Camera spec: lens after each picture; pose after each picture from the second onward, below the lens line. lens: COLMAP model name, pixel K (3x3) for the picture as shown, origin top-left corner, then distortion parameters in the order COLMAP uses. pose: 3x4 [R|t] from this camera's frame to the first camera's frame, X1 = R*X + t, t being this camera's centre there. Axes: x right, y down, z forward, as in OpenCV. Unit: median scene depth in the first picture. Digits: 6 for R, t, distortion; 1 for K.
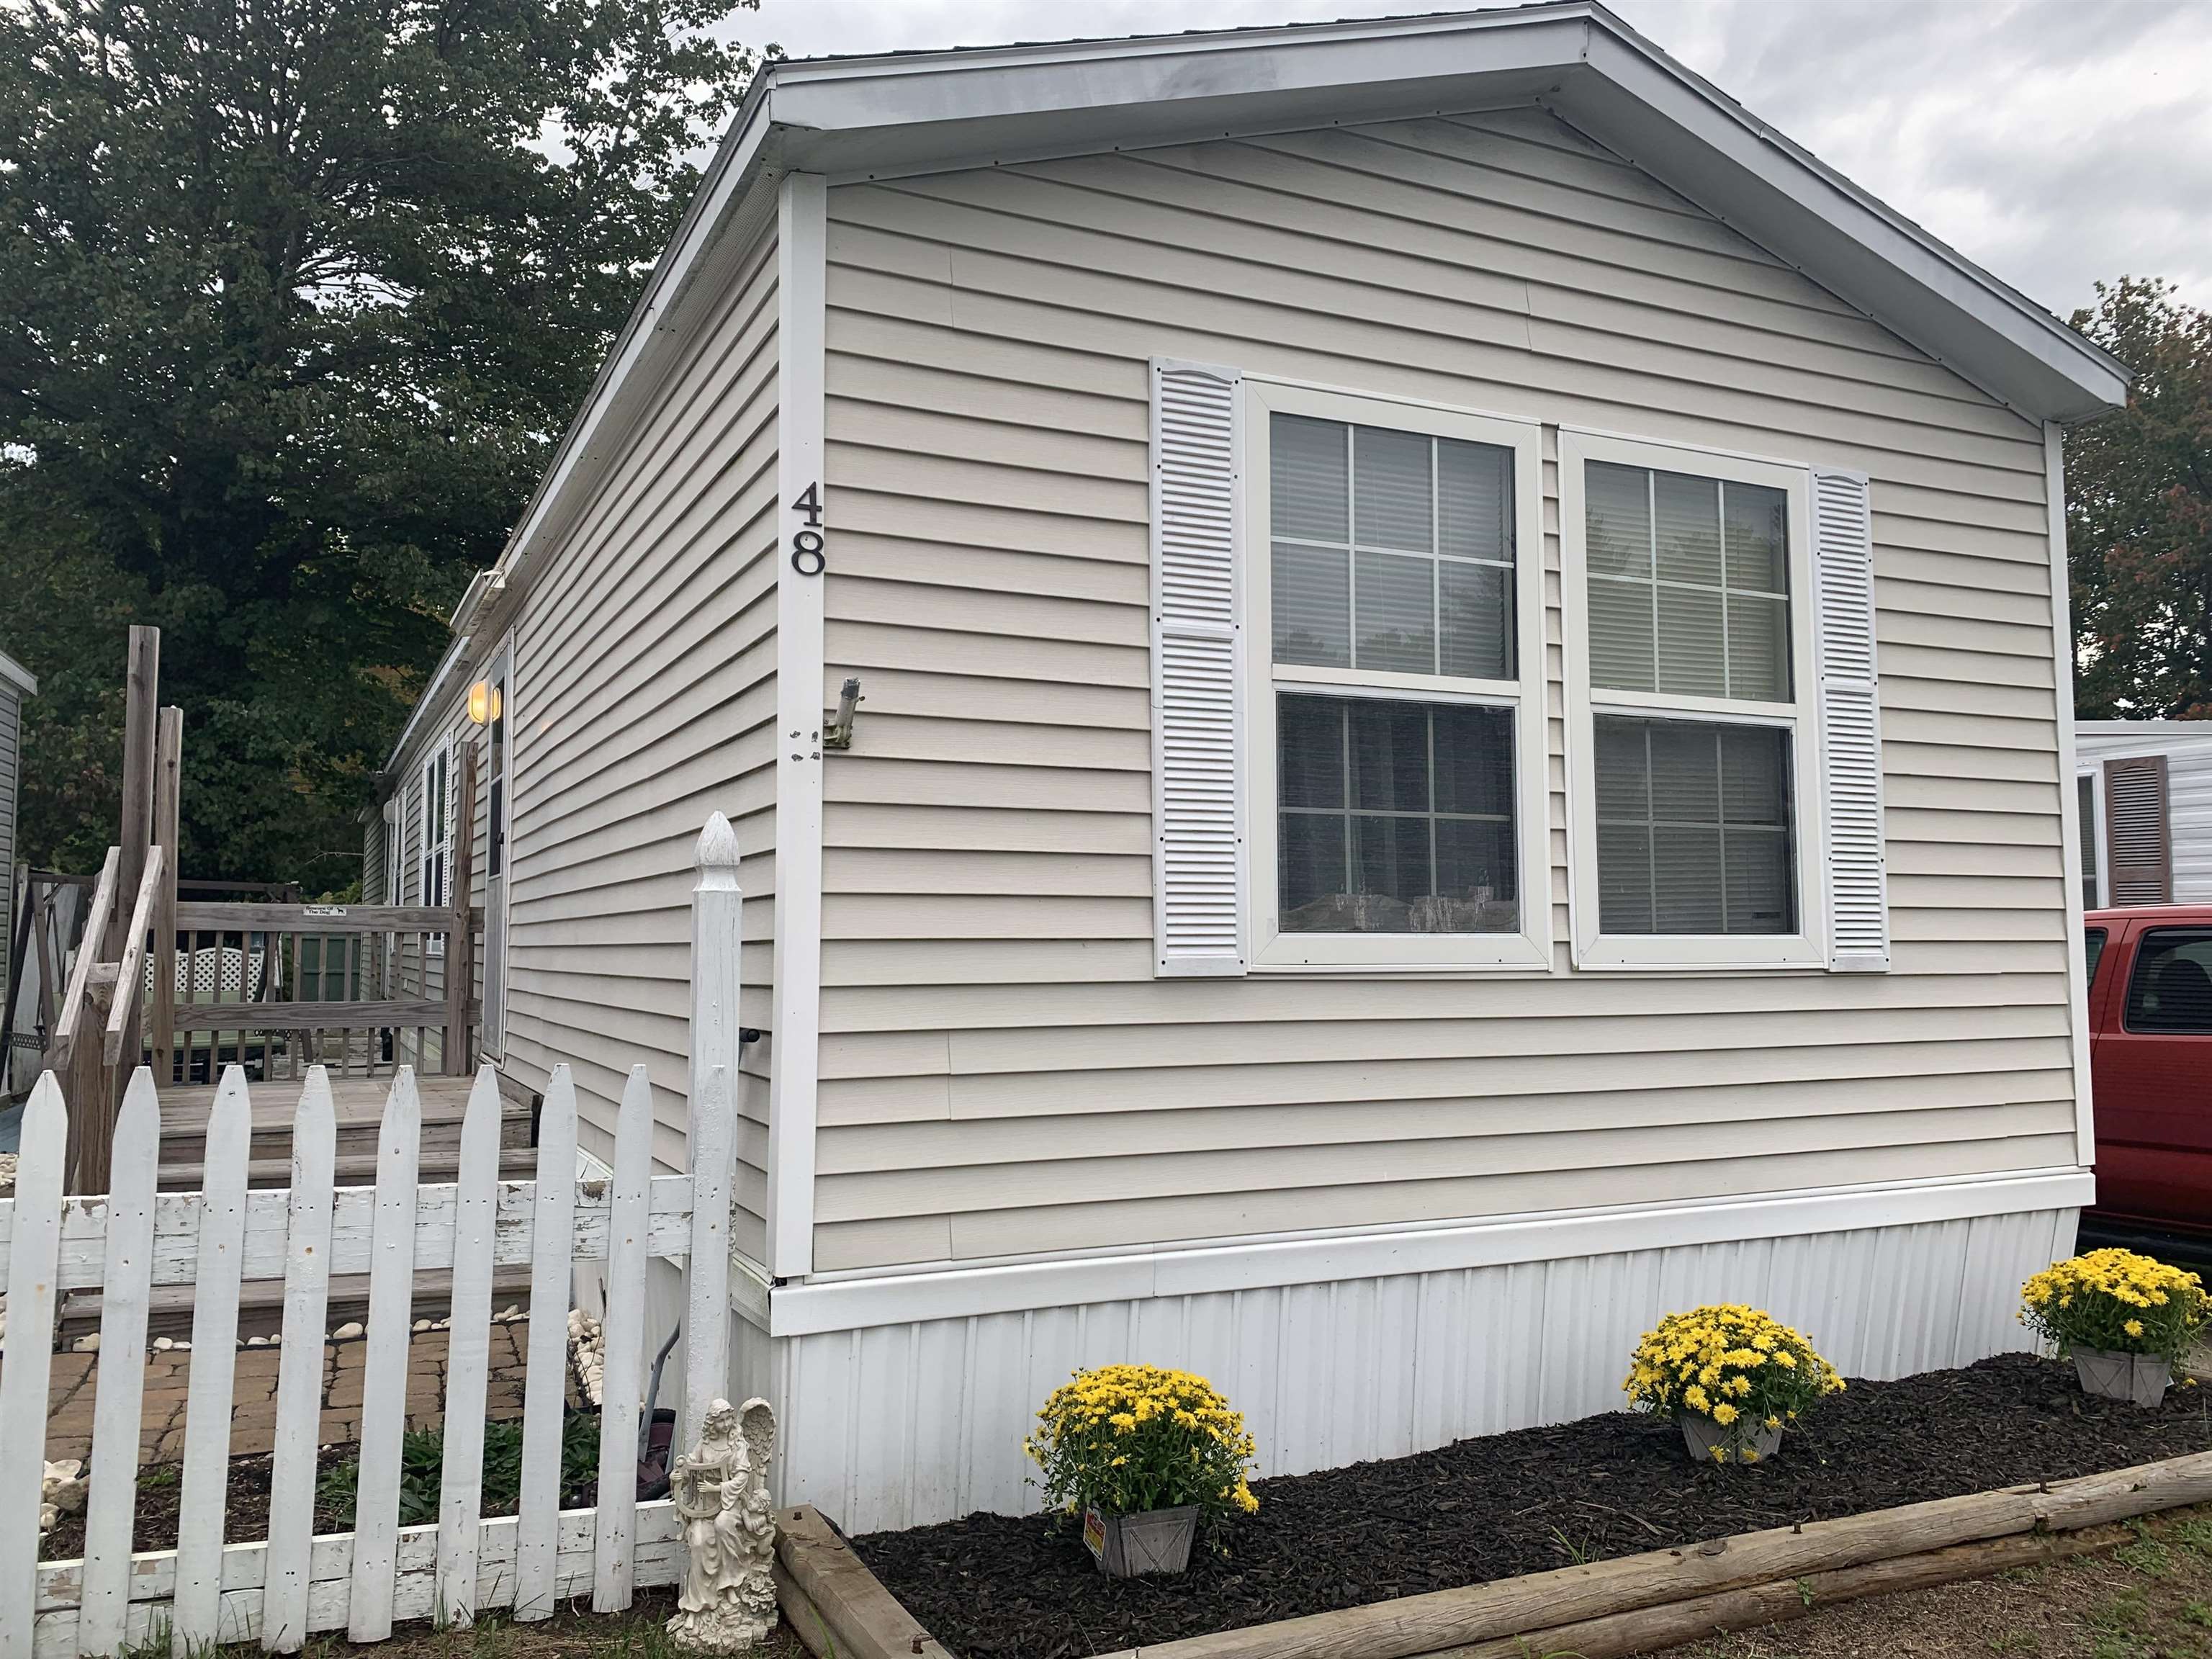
lens RADIAL K [[1684.1, 0, 1106.0], [0, 1684.1, 829.5], [0, 0, 1]] dist [0.067836, -0.039599]
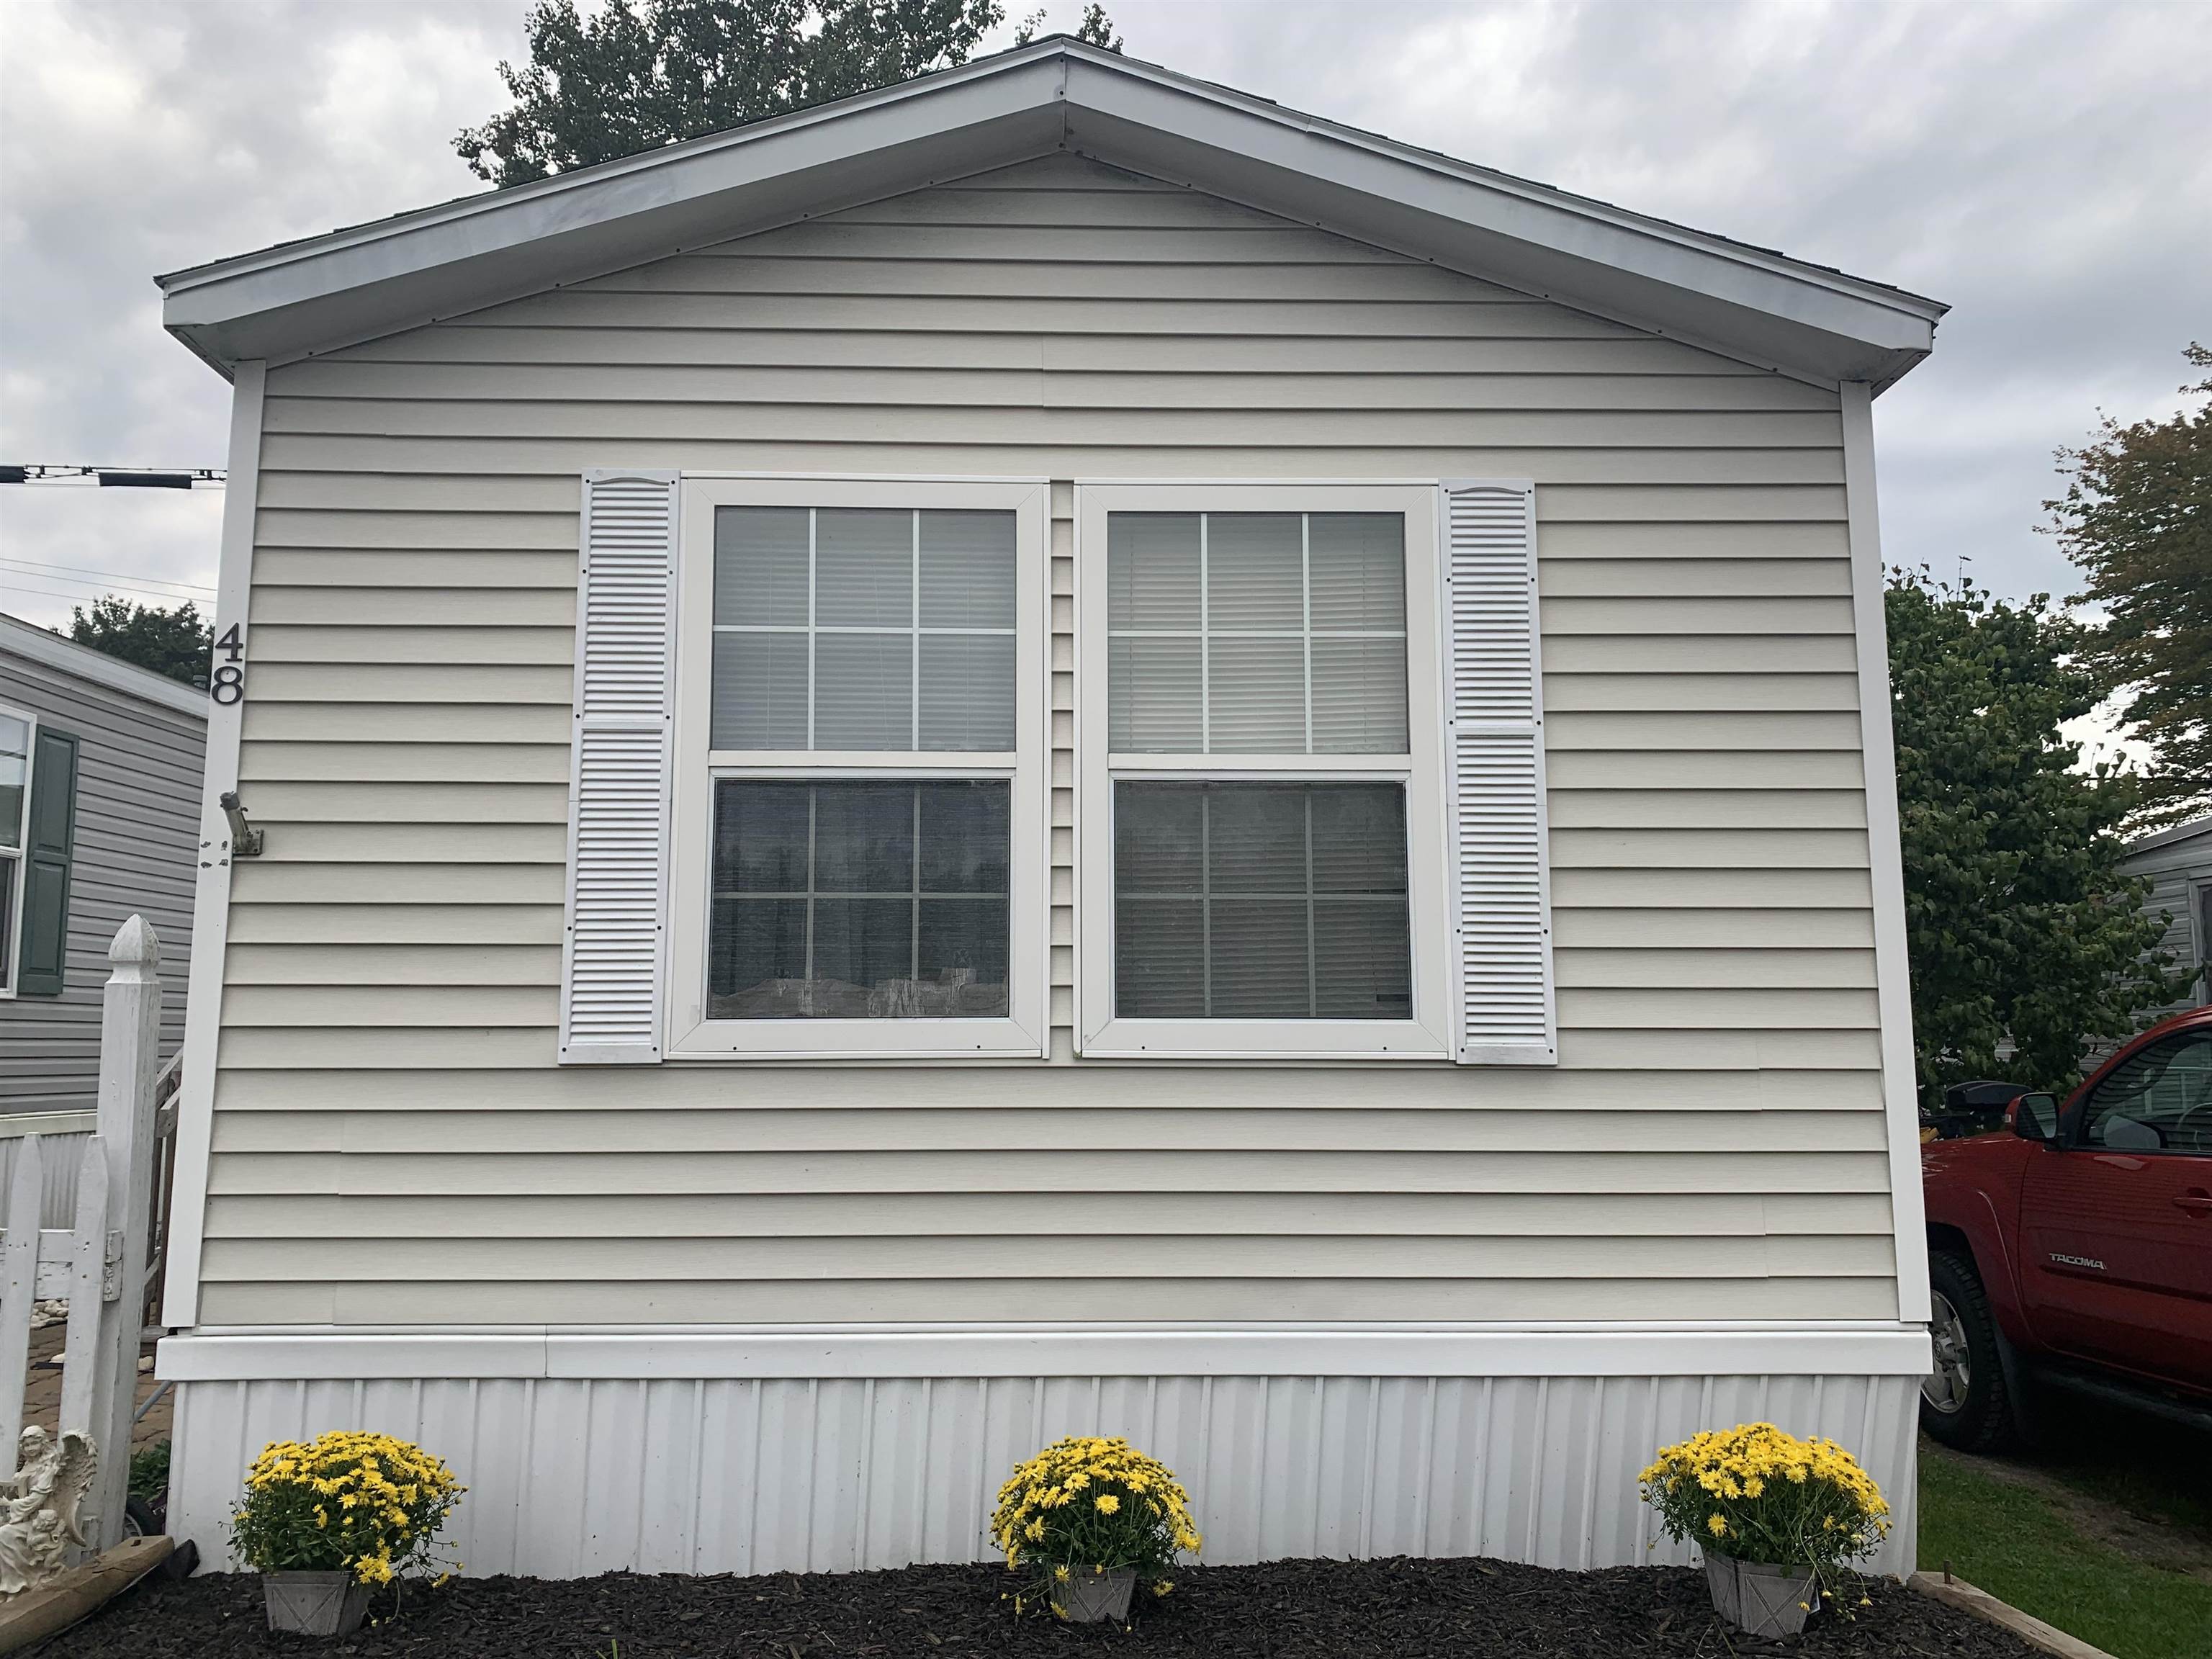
lens RADIAL K [[1660.5, 0, 1103.7], [0, 1660.5, 843.5], [0, 0, 1]] dist [0.103637, -0.161186]
pose [[0.908815, -0.048948, -0.414318, 0.679044], [0.025438, 0.997747, -0.062076, 0.023218], [0.416423, 0.045876, 0.908013, 0.180125]]
